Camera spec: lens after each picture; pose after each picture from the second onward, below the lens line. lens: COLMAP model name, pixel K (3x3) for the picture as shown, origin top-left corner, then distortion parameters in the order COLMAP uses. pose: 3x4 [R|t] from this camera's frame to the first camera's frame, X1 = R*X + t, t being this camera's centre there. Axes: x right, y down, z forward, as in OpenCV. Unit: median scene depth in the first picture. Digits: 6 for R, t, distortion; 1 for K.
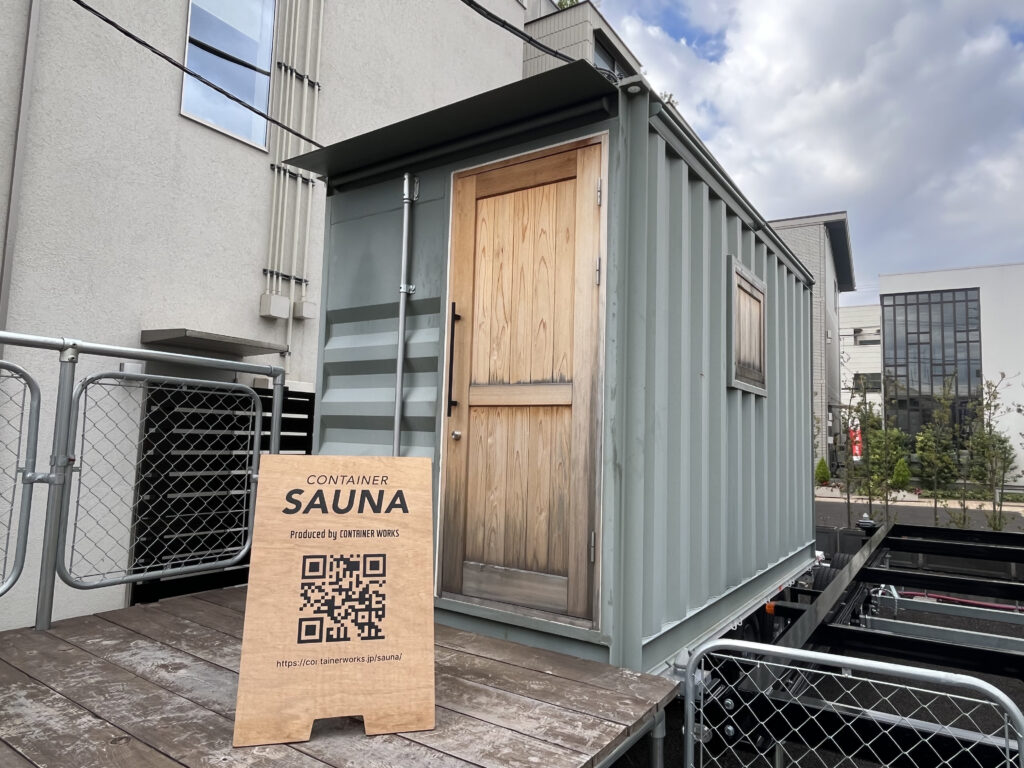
lens RADIAL K [[647.6, 0, 512.6], [0, 647.6, 380.2], [0, 0, 1]] dist [0.005696, -0.000498]
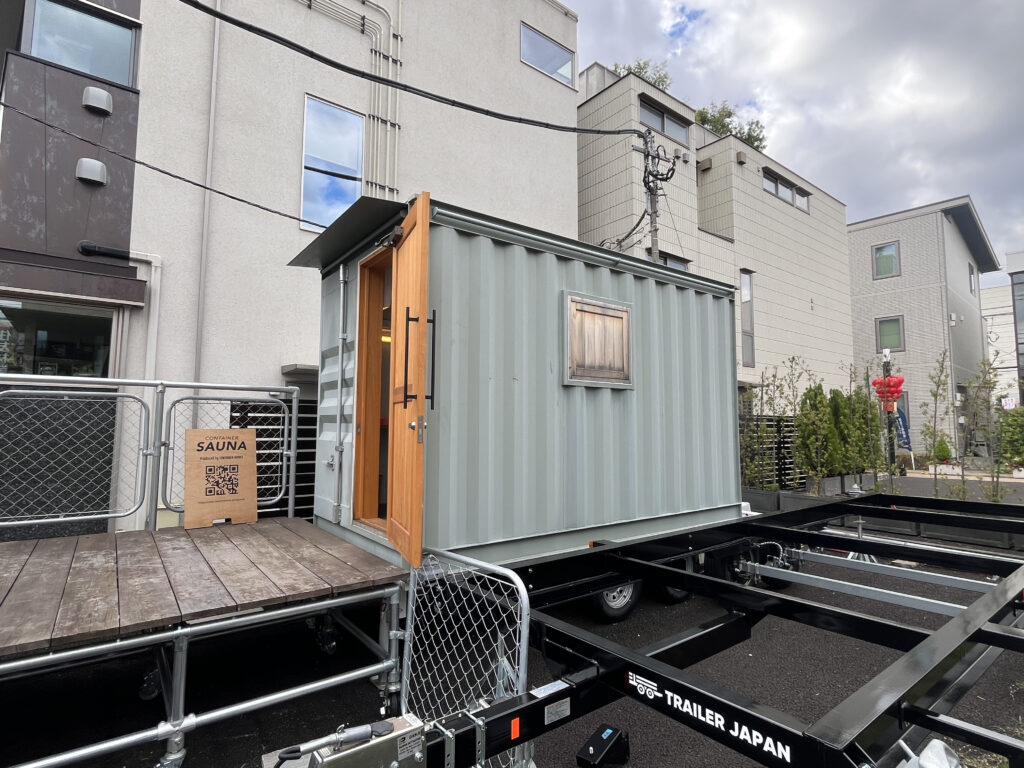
lens RADIAL K [[529.3, 0, 516.6], [0, 529.3, 381.5], [0, 0, 1]] dist [0.001985, 0.000184]
pose [[0.947790, -0.053435, -0.314388, 0.751838], [0.053580, 0.998530, -0.008187, 0.008393], [0.314363, -0.009085, 0.949259, -0.139248]]
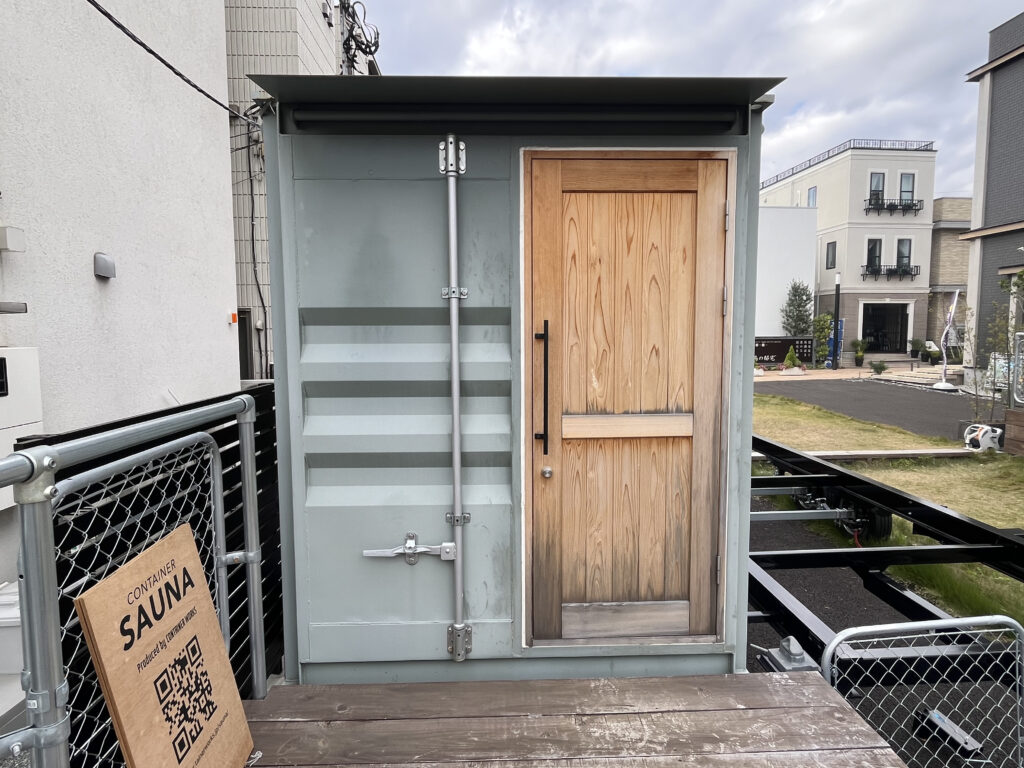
lens RADIAL K [[582.2, 0, 510.6], [0, 582.2, 381.8], [0, 0, 1]] dist [0.004140, 0.001424]
pose [[0.807585, -0.086170, 0.583423, -0.606900], [-0.020968, 0.984447, 0.174424, -0.181656], [-0.589379, -0.153095, 0.793218, 0.443650]]
